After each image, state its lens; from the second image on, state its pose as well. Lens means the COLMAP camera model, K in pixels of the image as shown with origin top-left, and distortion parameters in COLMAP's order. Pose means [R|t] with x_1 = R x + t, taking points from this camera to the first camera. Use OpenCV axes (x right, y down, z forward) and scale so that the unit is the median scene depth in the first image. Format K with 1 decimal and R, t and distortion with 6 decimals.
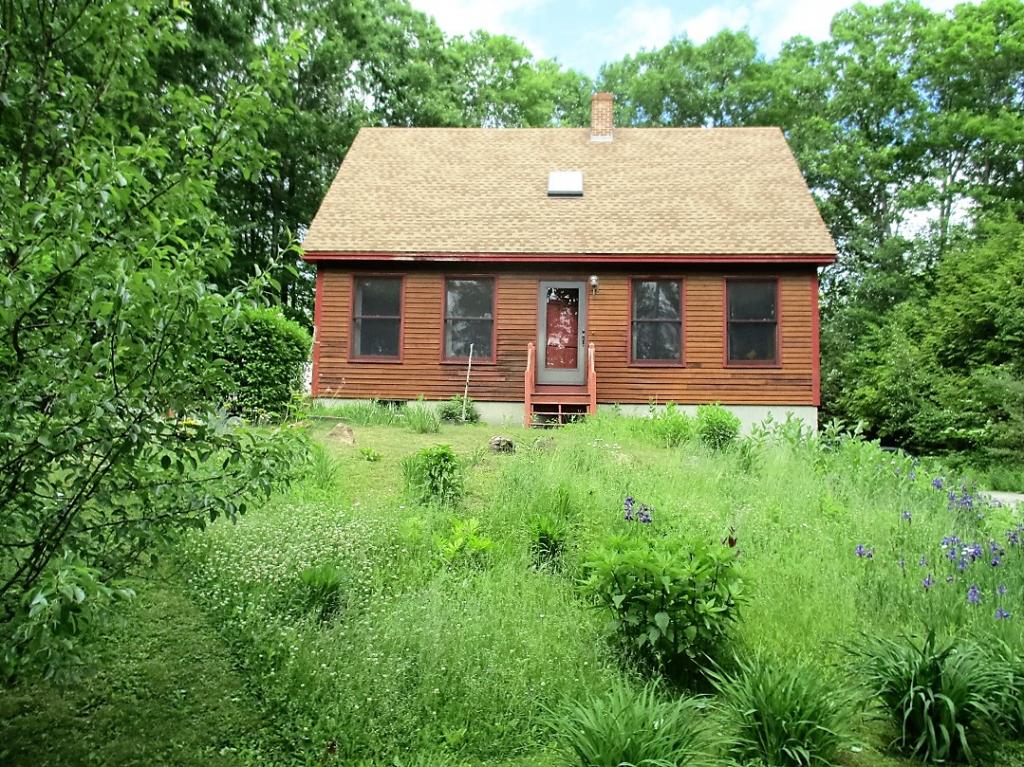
lens RADIAL K [[839.4, 0, 517.2], [0, 839.4, 386.1], [0, 0, 1]] dist [-0.039779, 0.003481]
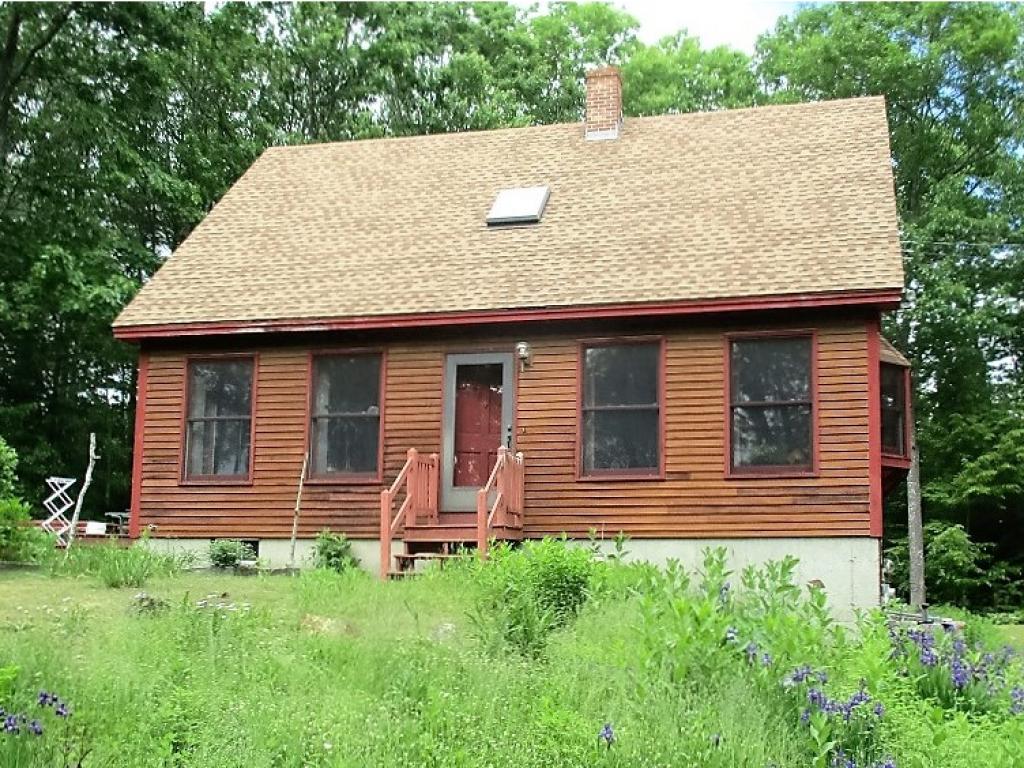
lens RADIAL K [[1213.8, 0, 529.0], [0, 1213.8, 497.1], [0, 0, 1]] dist [-0.031481, 0.016018]
pose [[0.983021, -0.023006, -0.182045, 0.261833], [0.019042, 0.999543, -0.023494, 0.009828], [0.182503, 0.019629, 0.983009, 0.081080]]
